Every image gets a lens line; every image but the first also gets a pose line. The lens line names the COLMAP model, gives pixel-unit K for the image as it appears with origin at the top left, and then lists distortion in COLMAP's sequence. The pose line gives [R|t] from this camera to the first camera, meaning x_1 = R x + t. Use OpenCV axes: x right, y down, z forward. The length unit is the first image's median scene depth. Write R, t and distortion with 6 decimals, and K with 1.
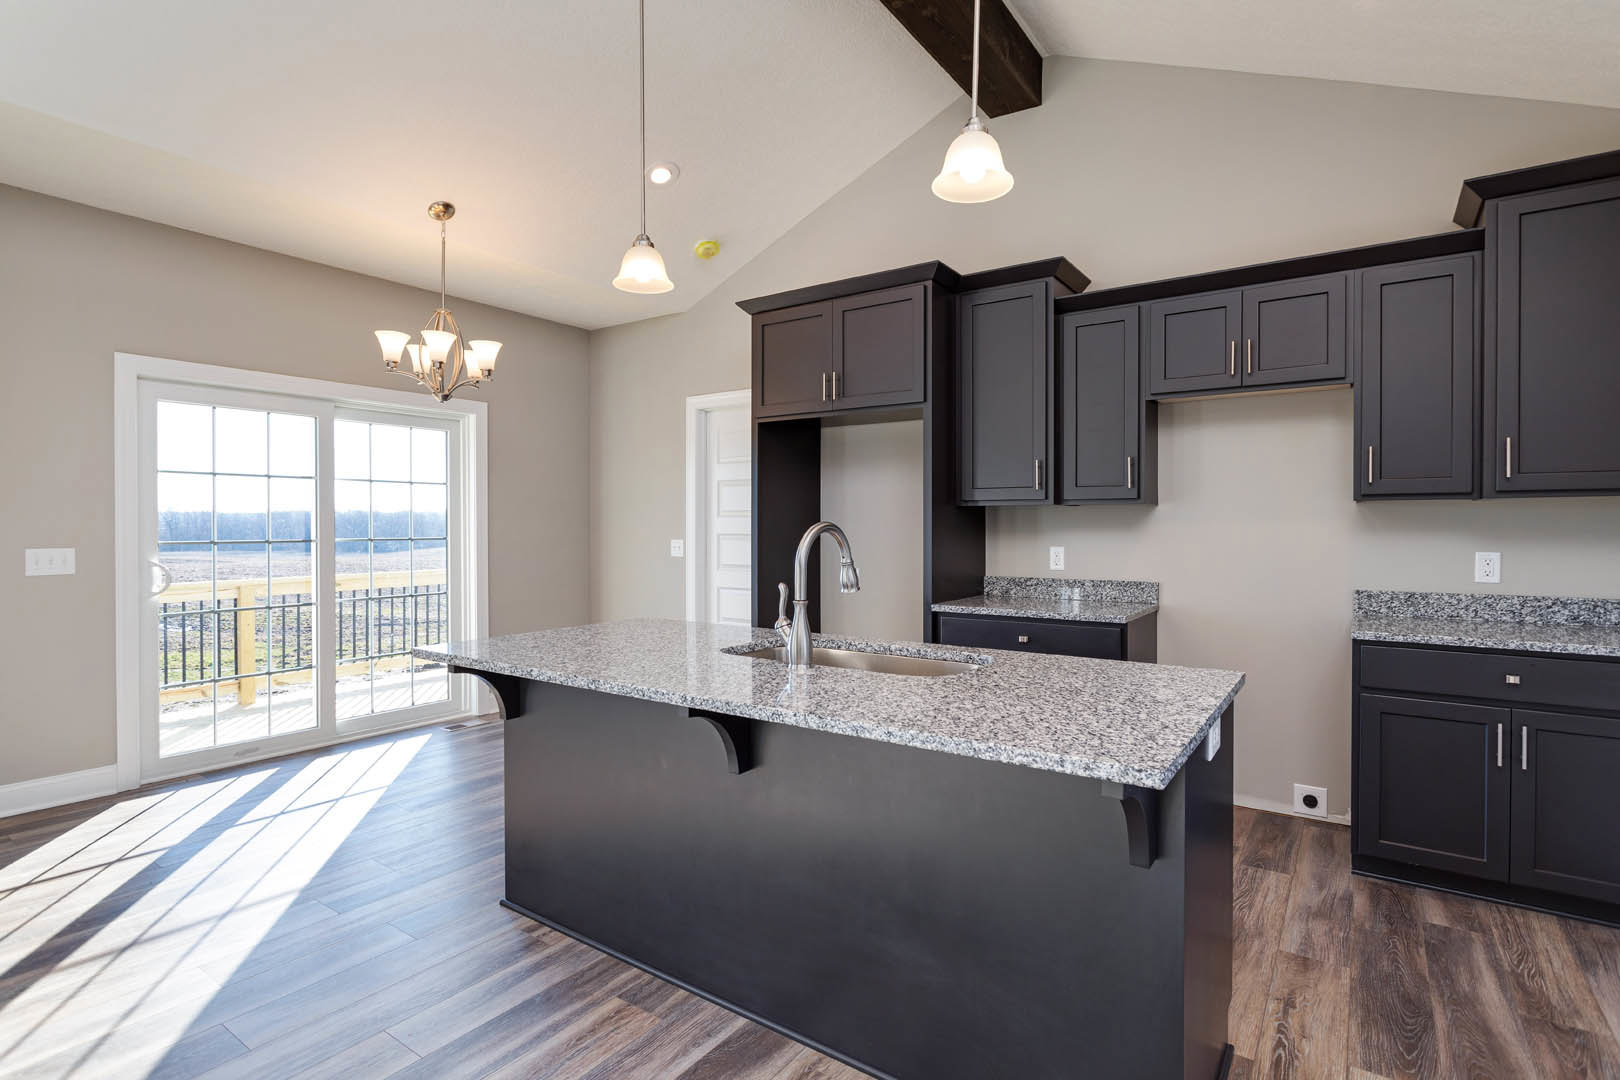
lens RADIAL K [[801.9, 0, 808.0], [0, 801.9, 532.7], [0, 0, 1]] dist [-0.008215, 0.002653]
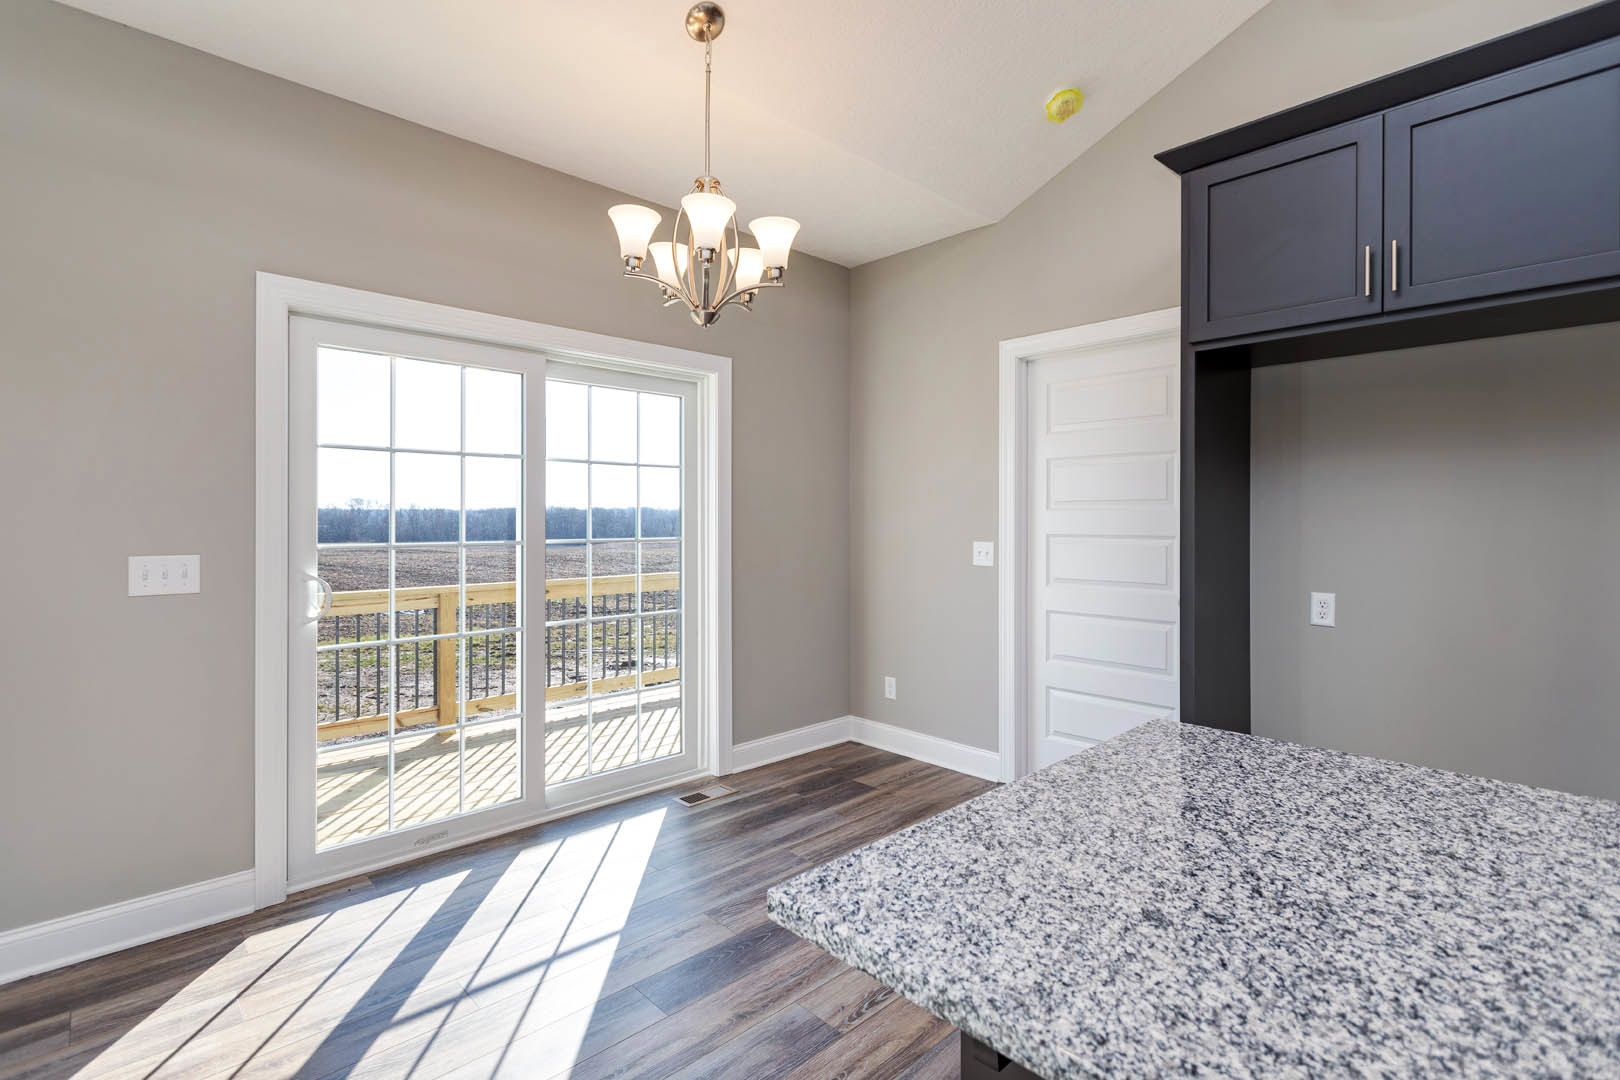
lens RADIAL K [[765.0, 0, 808.3], [0, 765.0, 521.1], [0, 0, 1]] dist [0.001998, 0.000037]
pose [[0.980472, 0.000903, -0.196657, -0.268881], [-0.002737, 0.999955, -0.009056, -0.004990], [0.196640, 0.009418, 0.980431, 0.444725]]
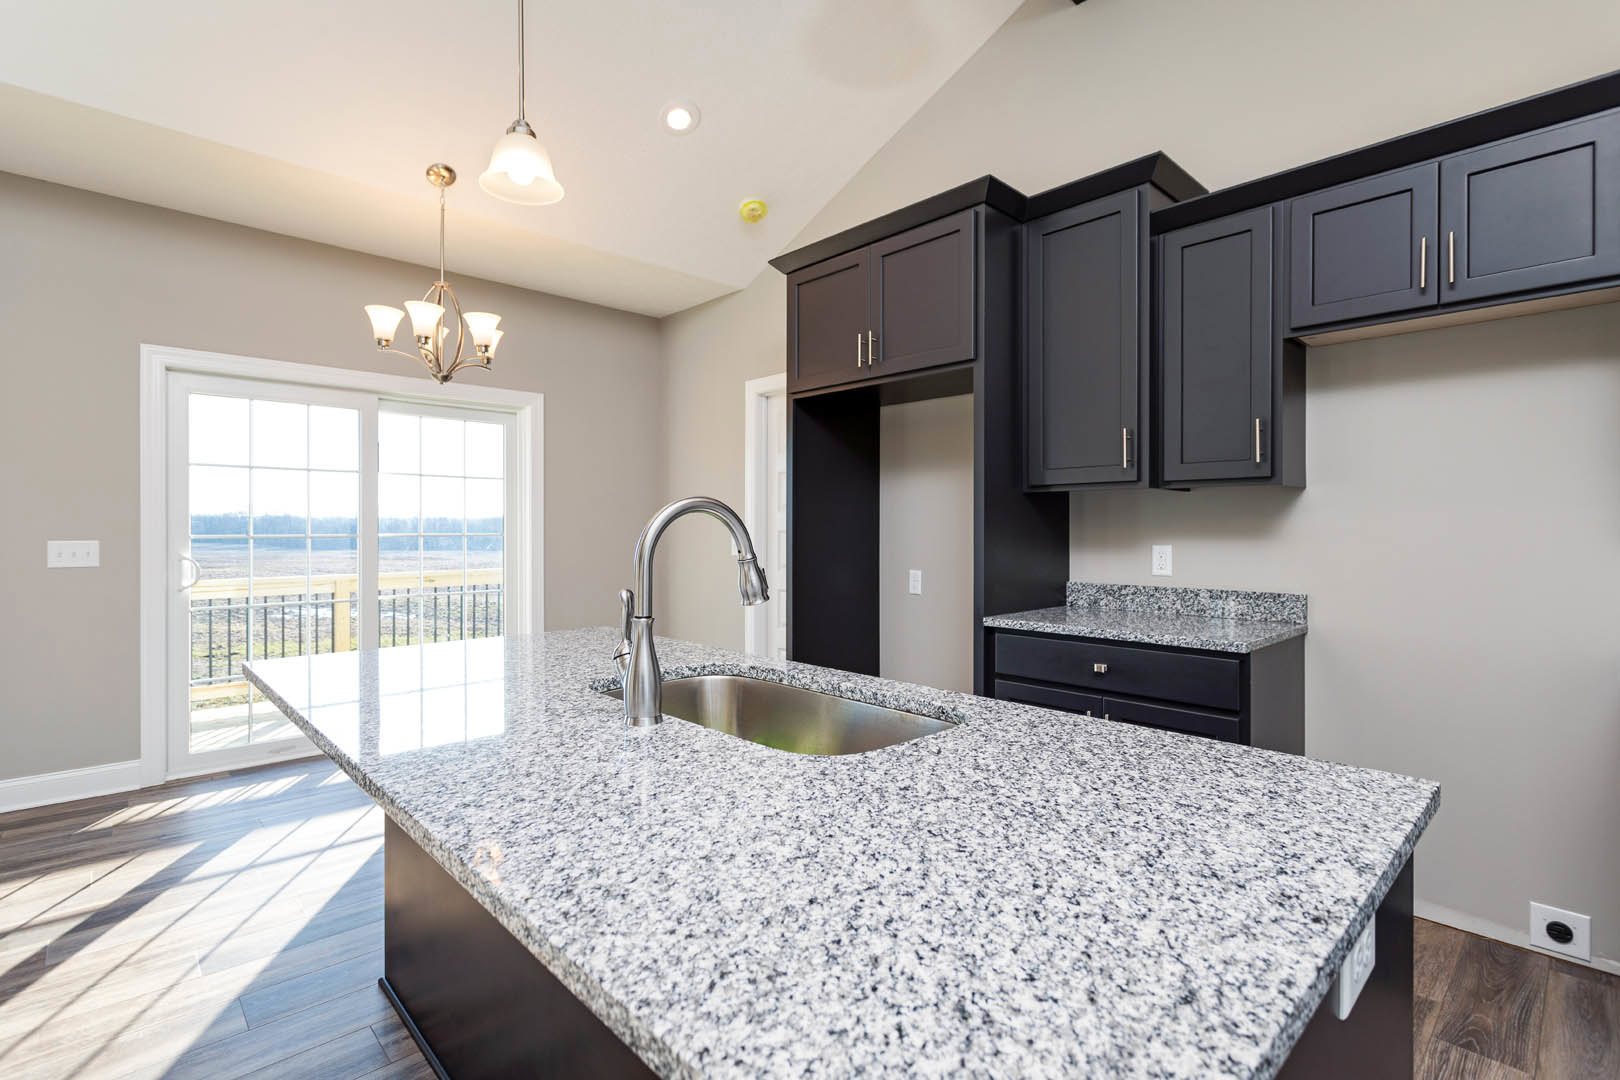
lens RADIAL K [[758.7, 0, 808.9], [0, 758.7, 531.5], [0, 0, 1]] dist [0.001399, 0.000031]
pose [[0.980200, 0.001949, -0.198000, 0.133596], [-0.003142, 0.999979, -0.005710, 0.010704], [0.197985, 0.006219, 0.980185, 0.239878]]
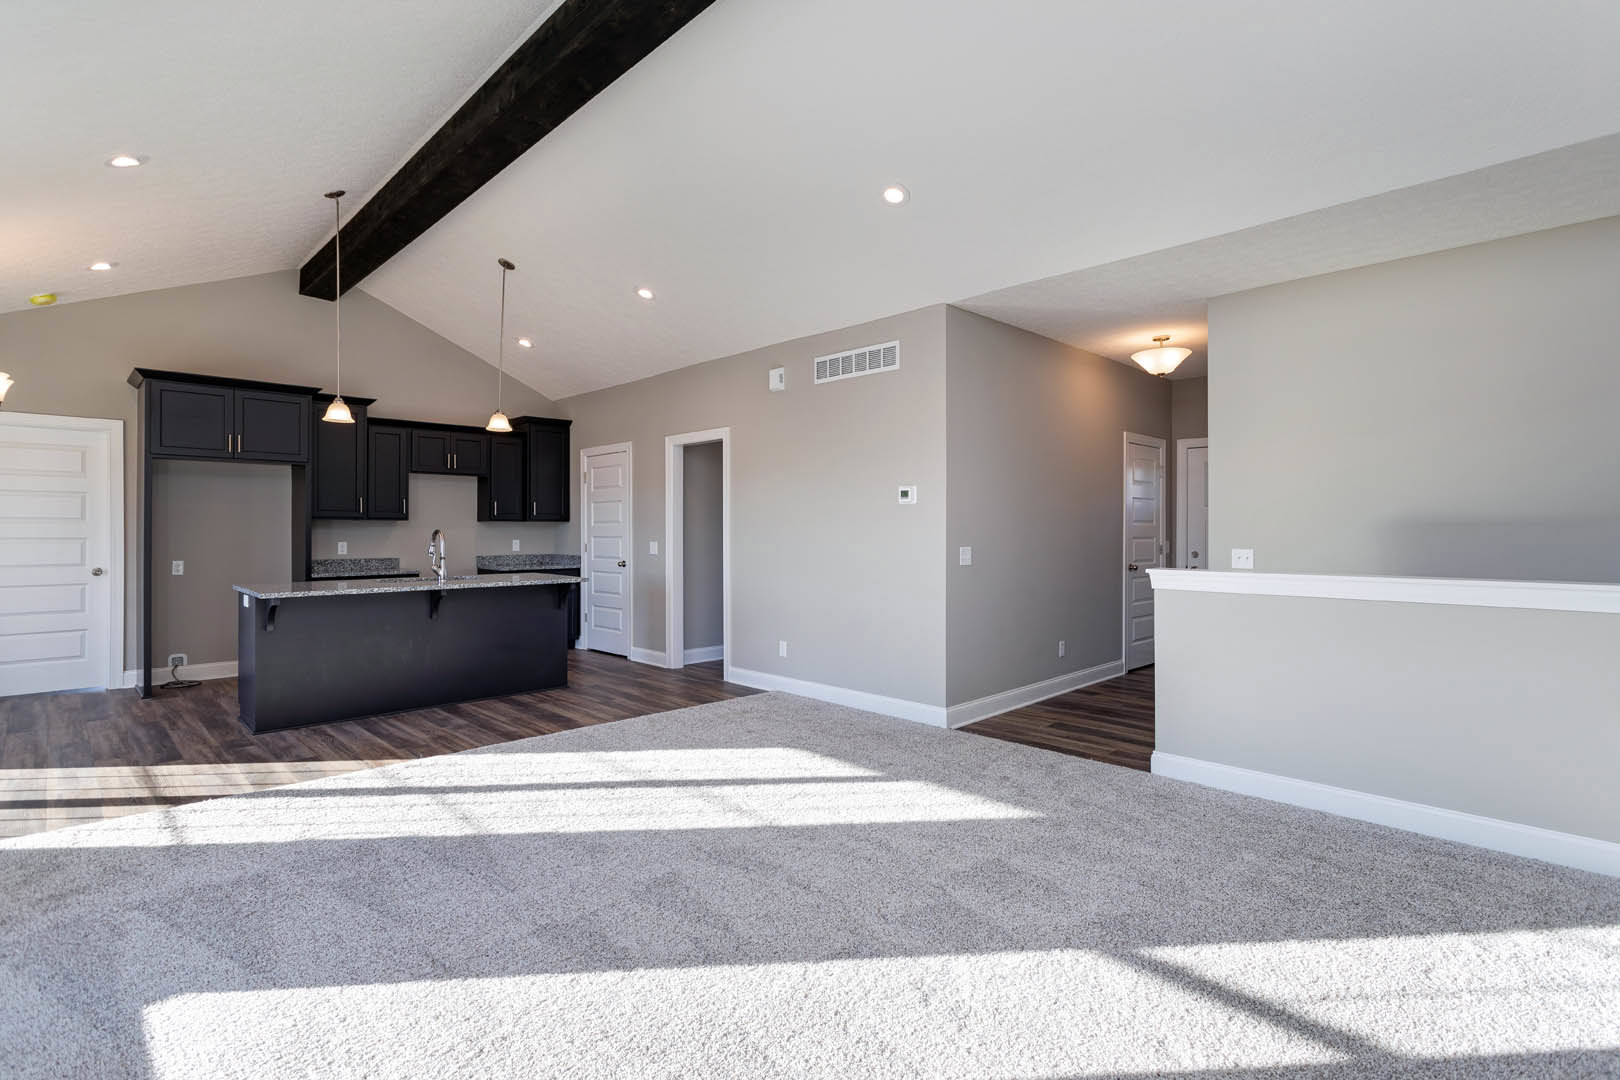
lens RADIAL K [[767.6, 0, 809.9], [0, 767.6, 529.6], [0, 0, 1]] dist [-0.001470, 0.000110]
pose [[0.177260, -0.000915, 0.984164, -1.355504], [0.007191, 0.999974, -0.000366, -0.002929], [-0.984138, 0.007142, 0.177262, -0.418268]]
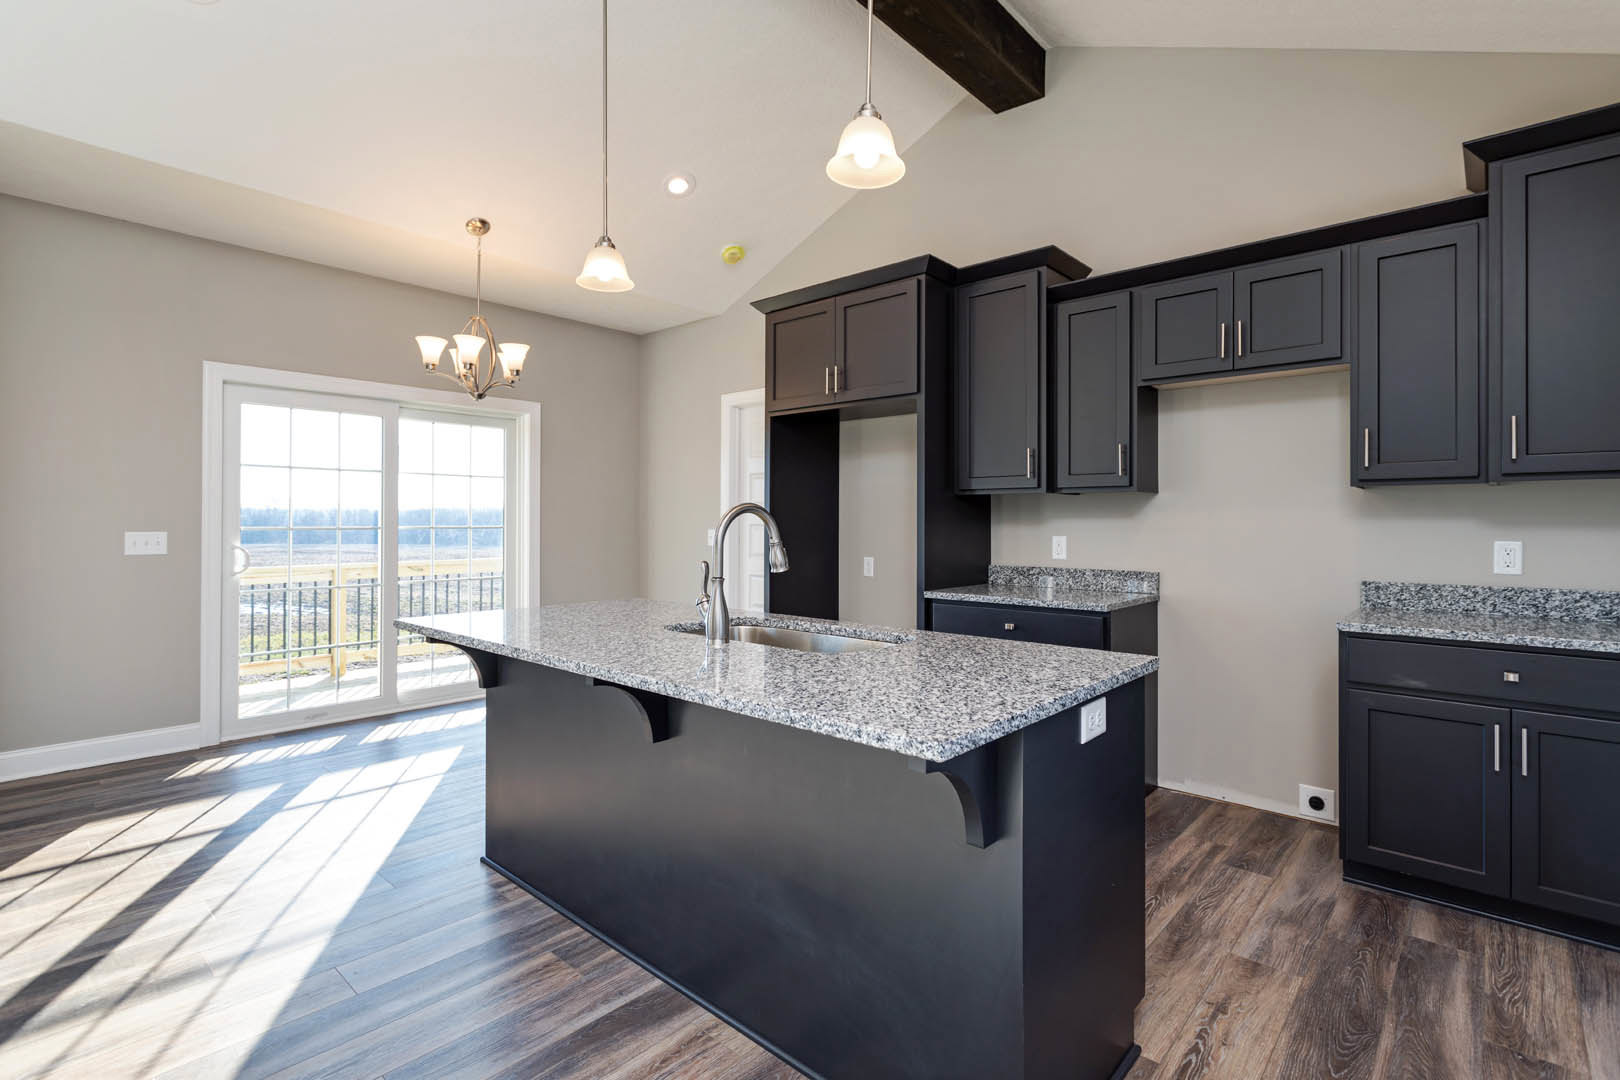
lens RADIAL K [[767.7, 0, 811.2], [0, 767.7, 518.9], [0, 0, 1]] dist [0.001020, -0.000012]
pose [[0.992923, 0.002775, -0.118724, 0.127069], [-0.004446, 0.999895, -0.013806, 0.011728], [0.118673, 0.014236, 0.992831, 0.013933]]
